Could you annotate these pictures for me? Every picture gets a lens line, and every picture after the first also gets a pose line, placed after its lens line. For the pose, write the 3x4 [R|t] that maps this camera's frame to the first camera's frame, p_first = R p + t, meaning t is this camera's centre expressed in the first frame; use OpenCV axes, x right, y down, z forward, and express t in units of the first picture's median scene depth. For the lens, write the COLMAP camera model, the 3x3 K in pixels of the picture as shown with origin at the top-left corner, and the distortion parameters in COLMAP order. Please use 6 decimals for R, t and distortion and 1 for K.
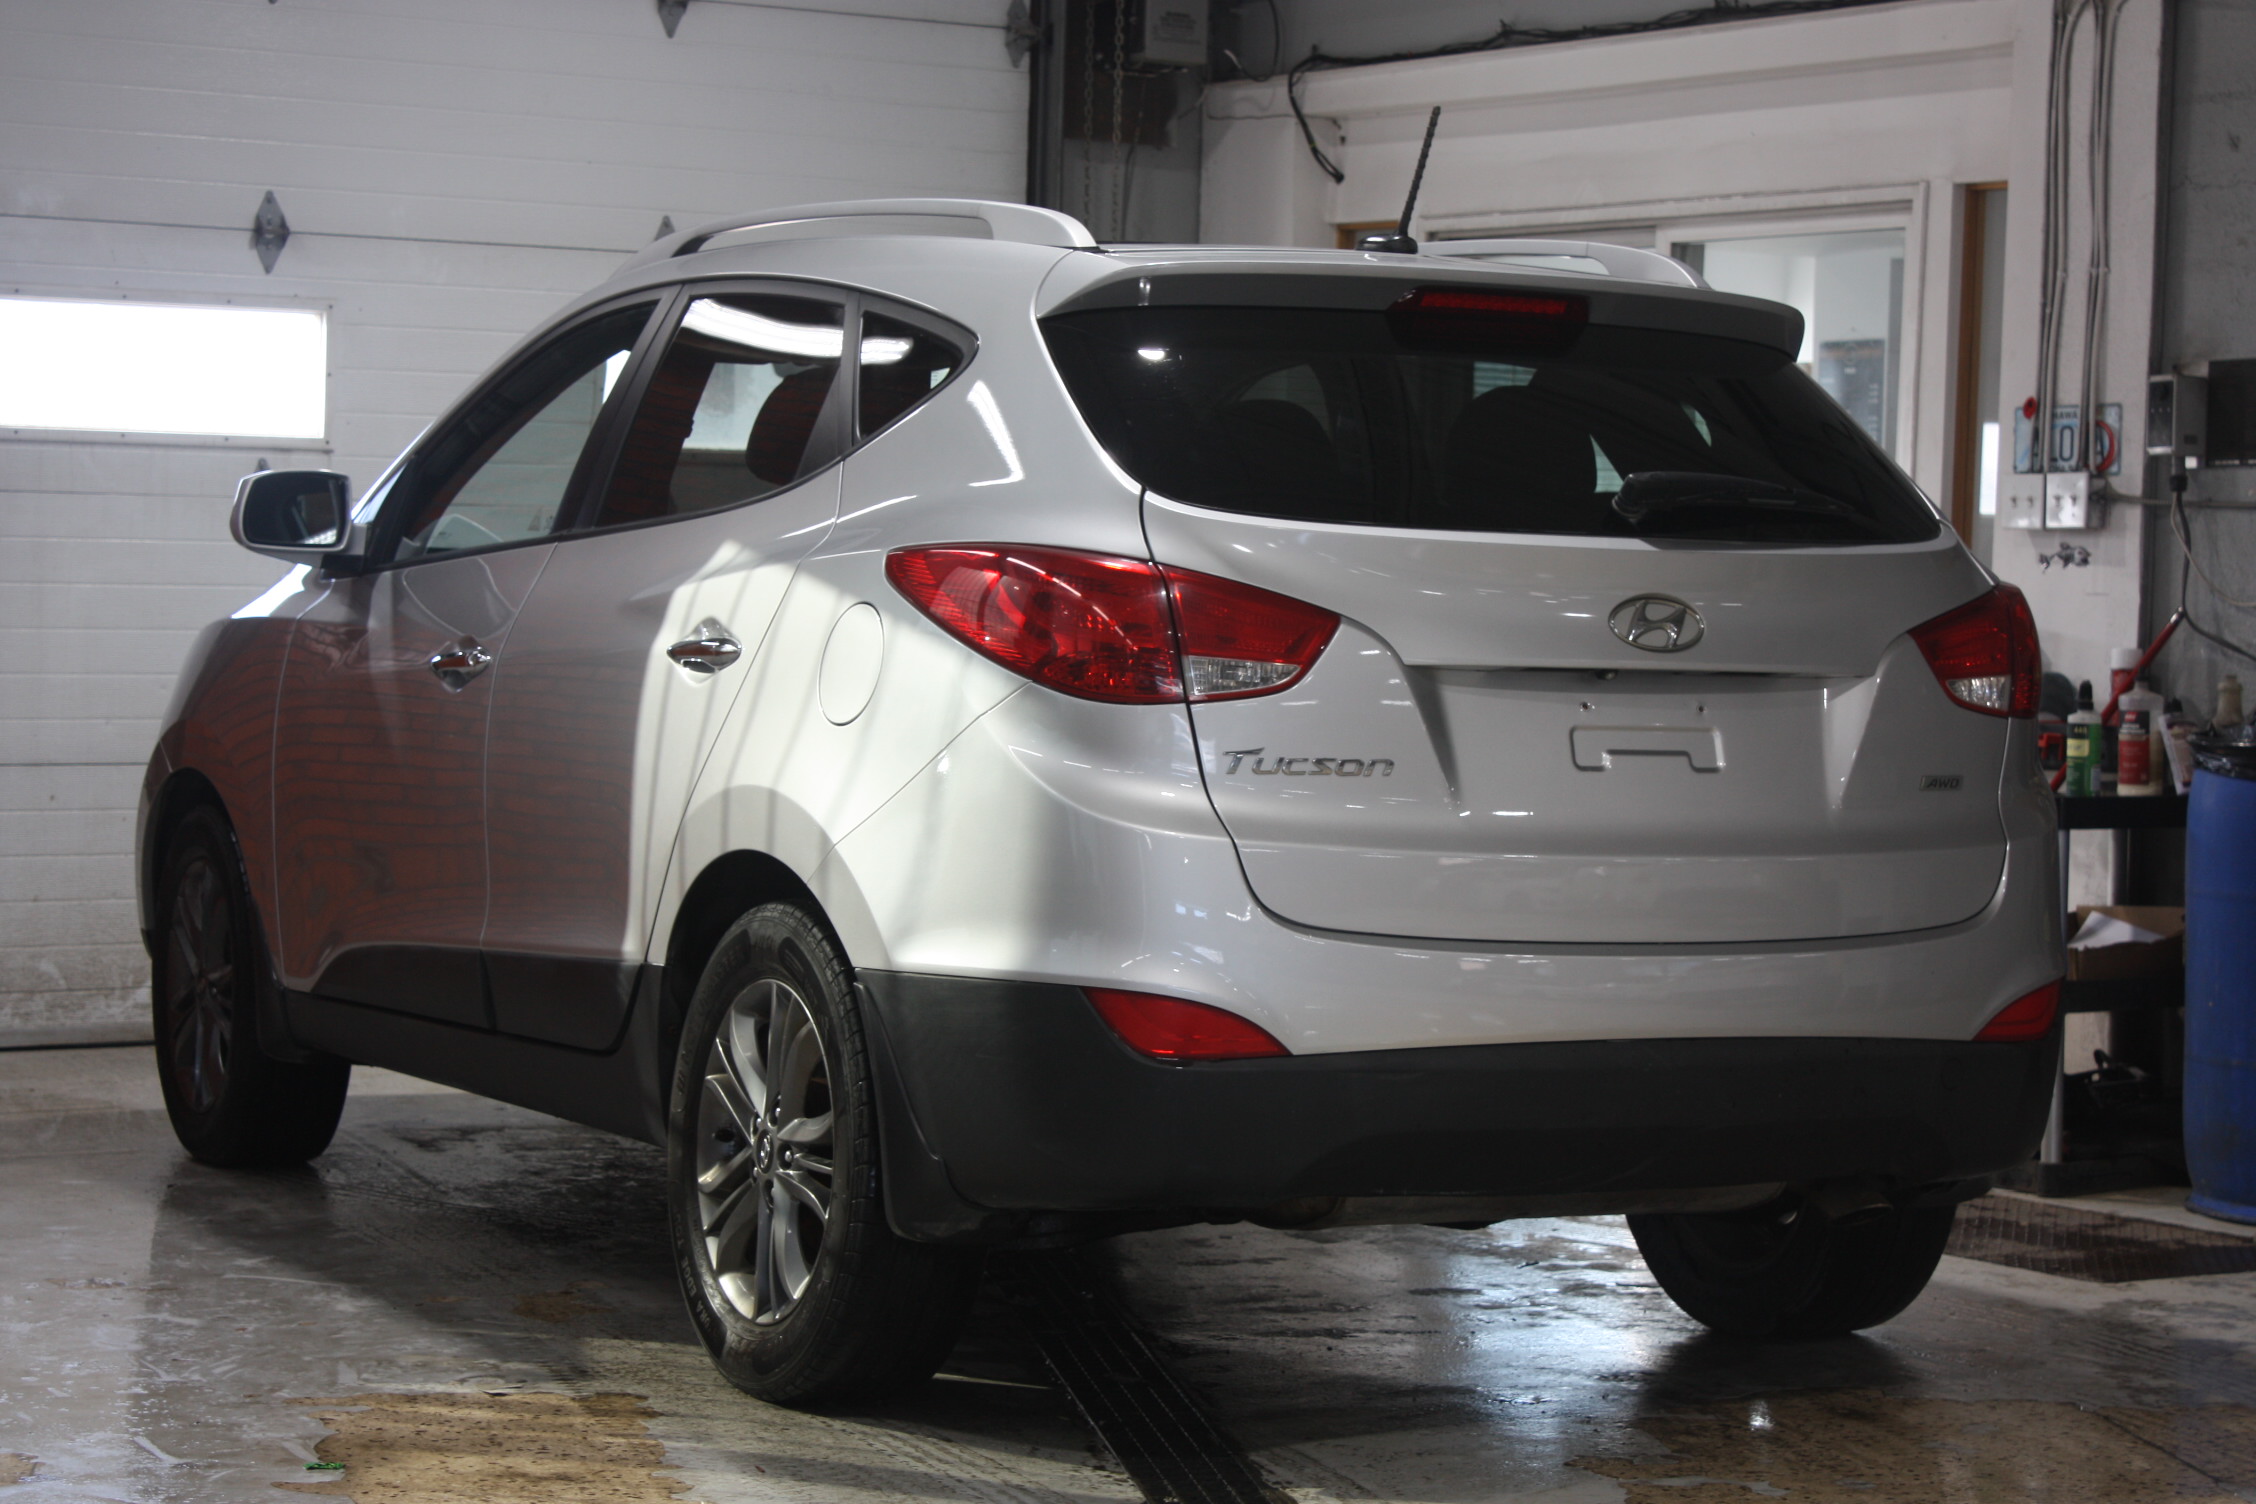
lens RADIAL K [[5003.3, 0, 1131.6], [0, 5003.3, 743.5], [0, 0, 1]] dist [0.108515, 0.000000]
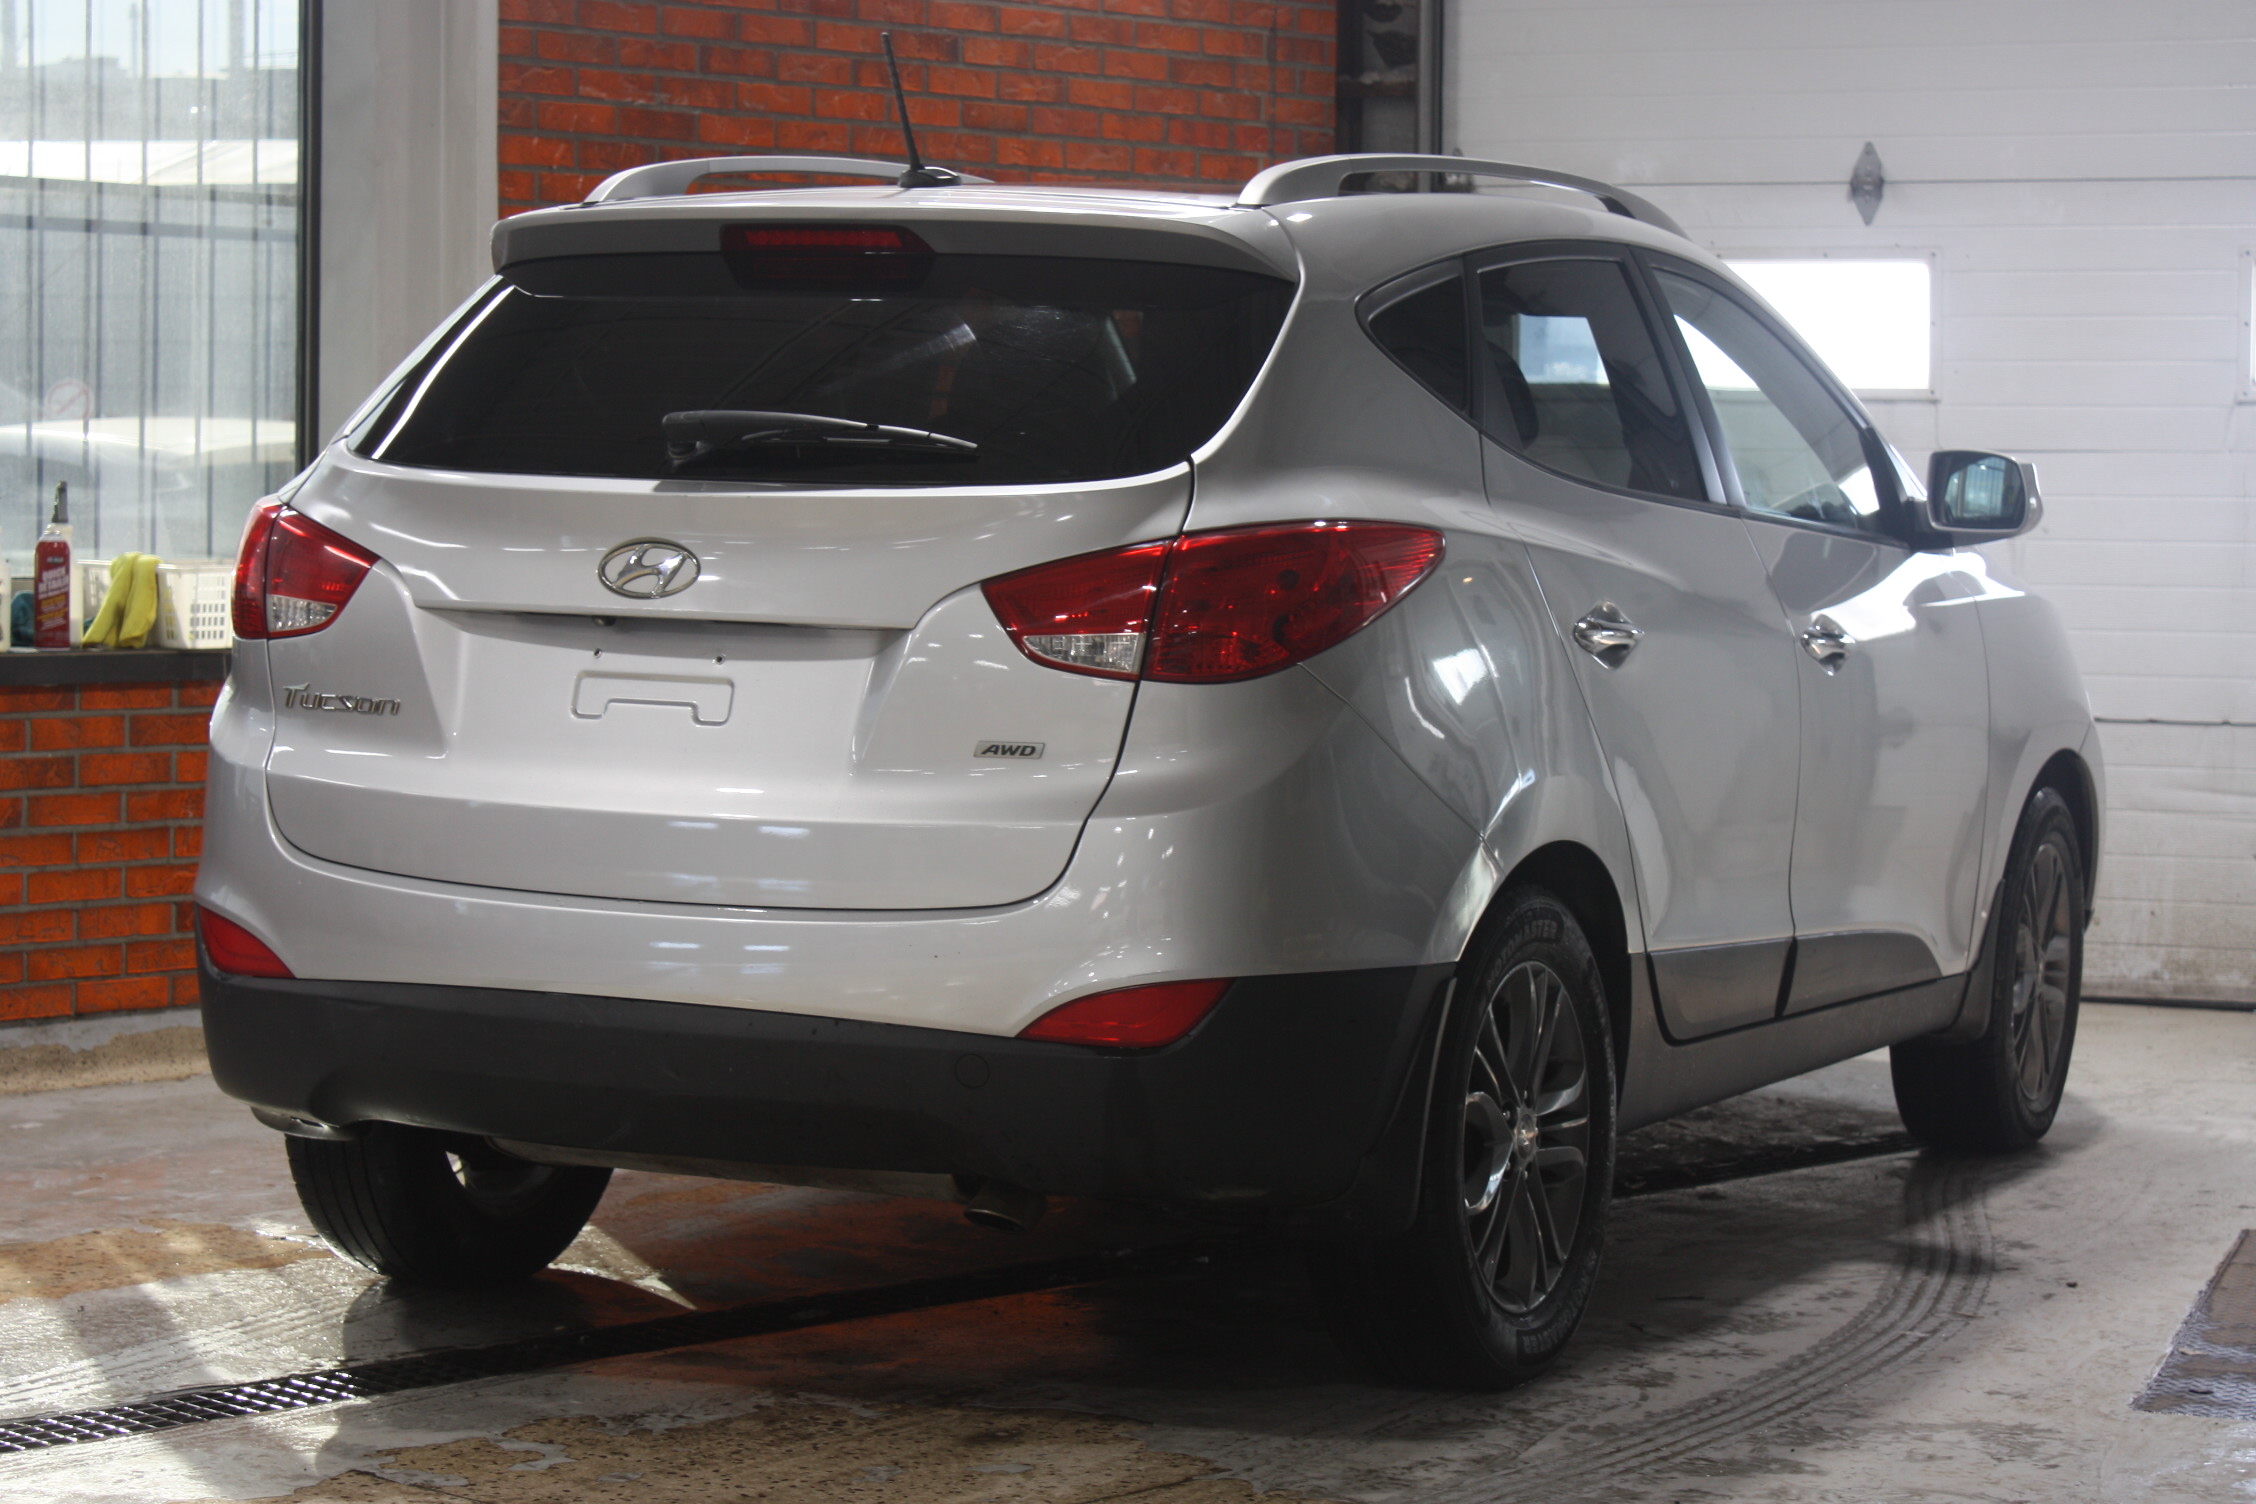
lens RADIAL K [[4936.8, 0, 1131.2], [0, 4936.8, 754.8], [0, 0, 1]] dist [0.083256, 0.000000]
pose [[0.589325, 0.038163, -0.806994, 0.906294], [-0.029415, 0.999235, 0.025773, -0.015045], [0.807360, 0.008549, 0.589997, 0.498529]]
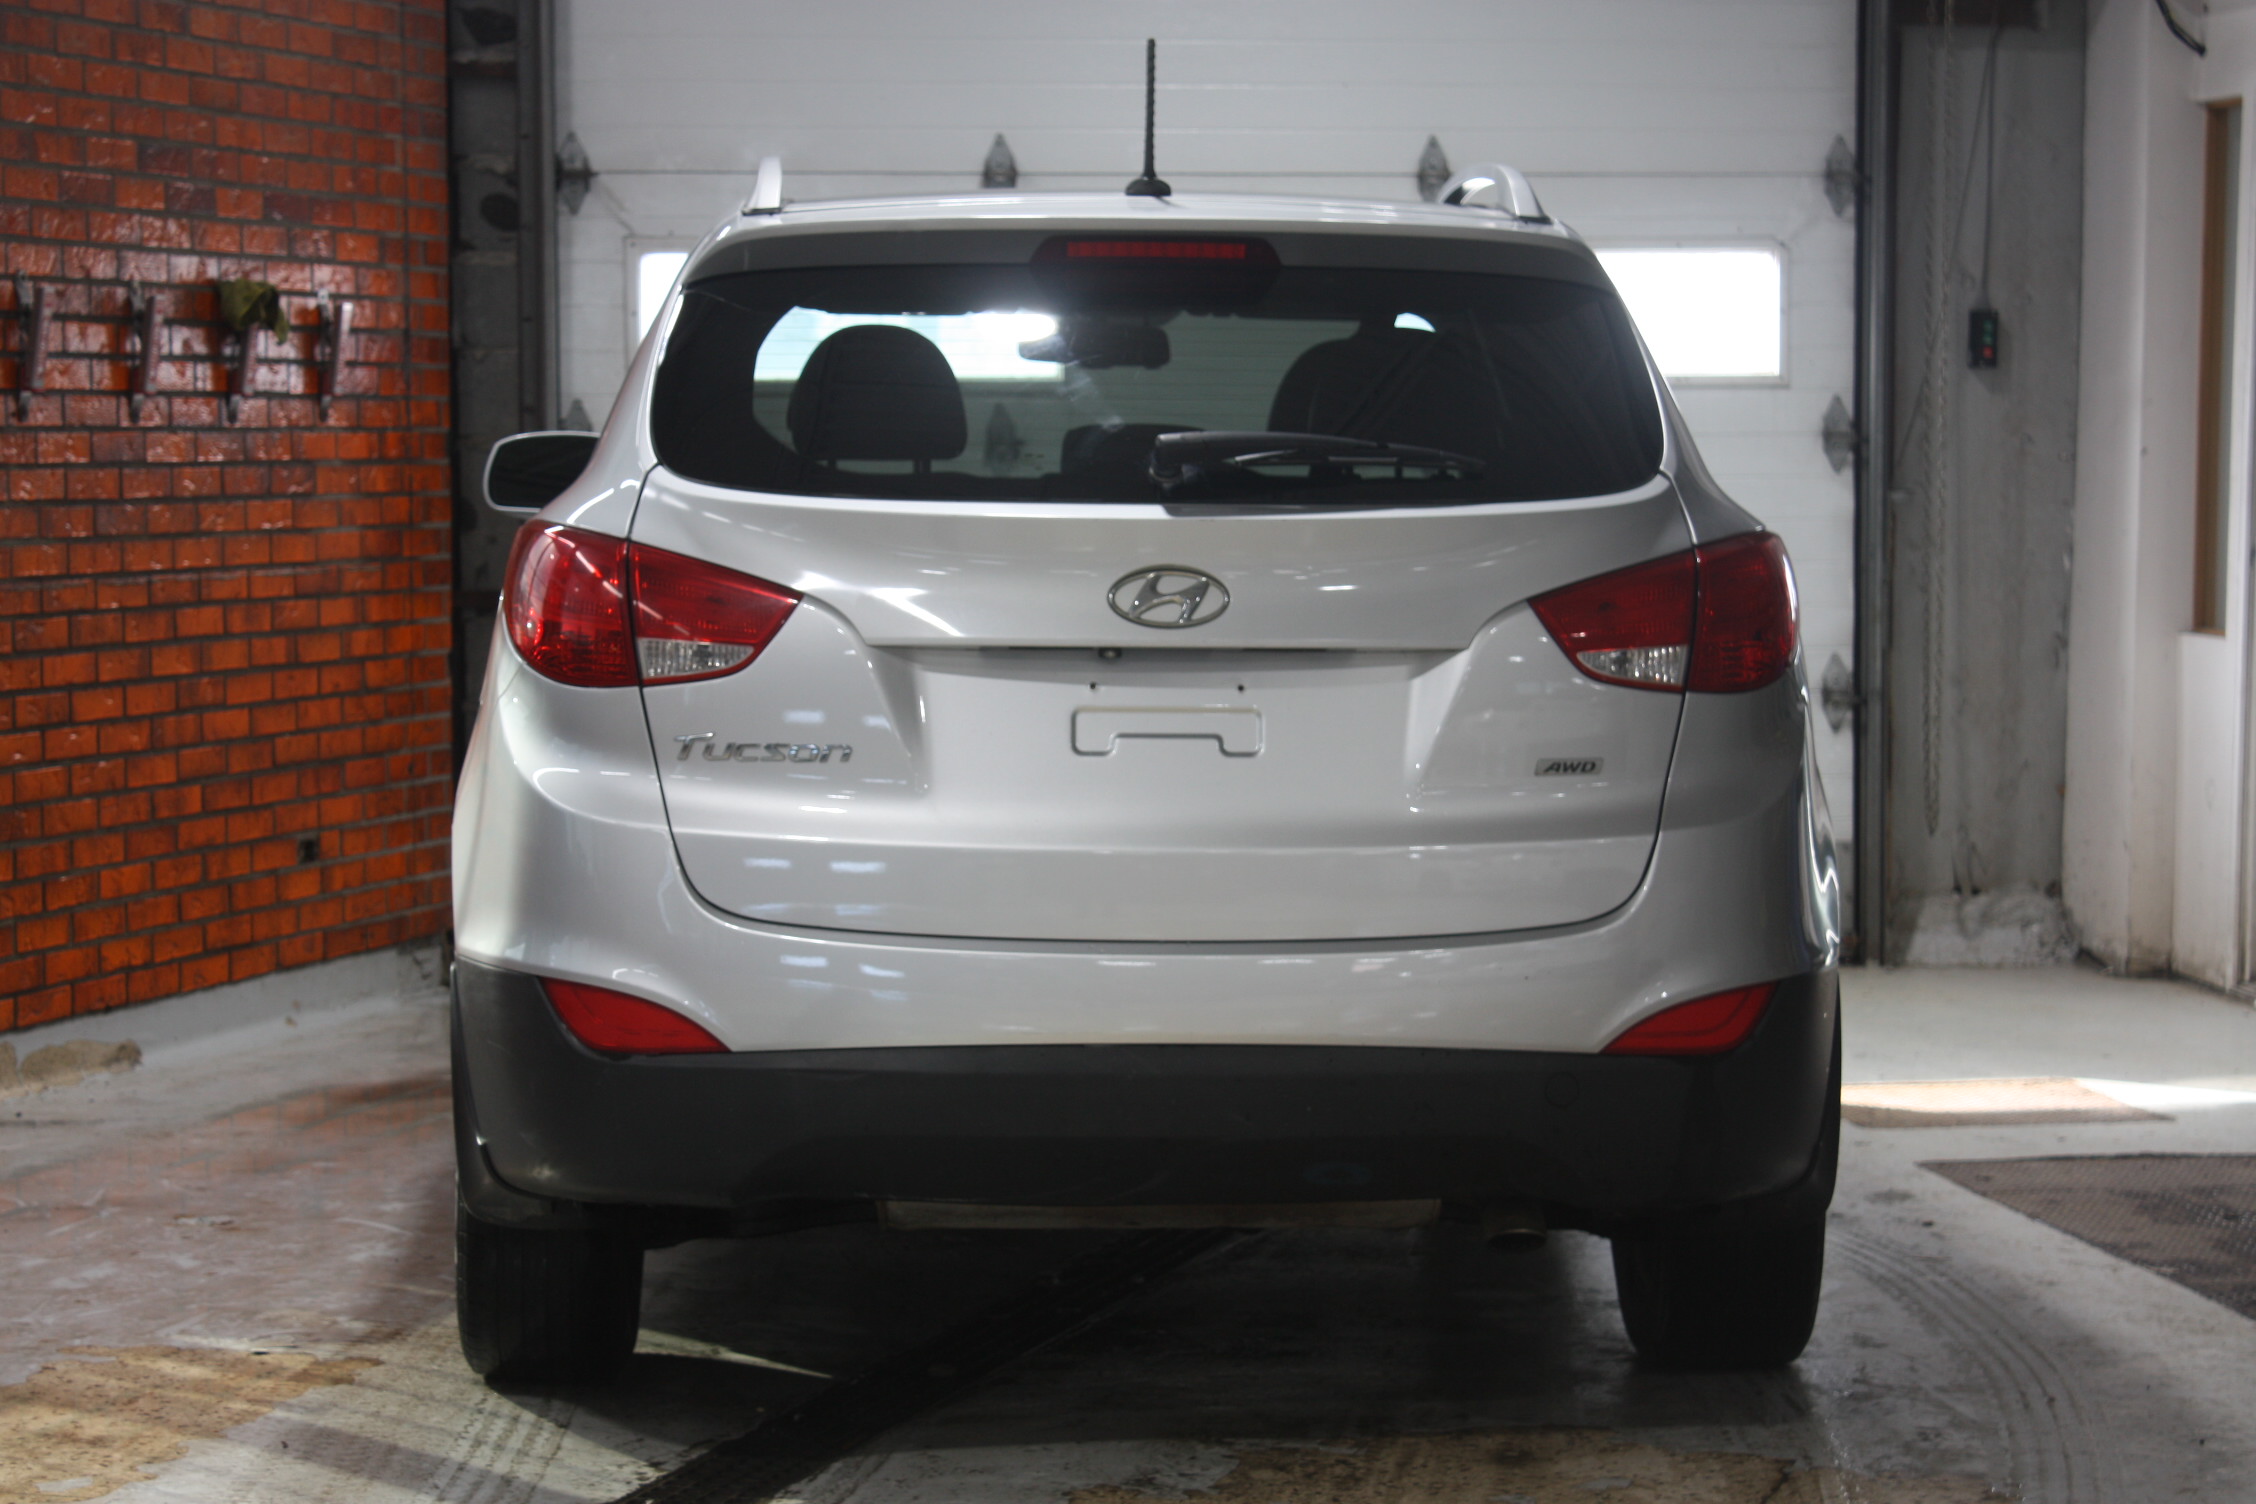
lens RADIAL K [[5223.8, 0, 1122.8], [0, 5223.8, 756.0], [0, 0, 1]] dist [0.051452, 0.000000]
pose [[0.902692, 0.004648, -0.430262, 0.500722], [0.005692, 0.999725, 0.022741, -0.016208], [0.430250, -0.022977, 0.902417, 0.117160]]
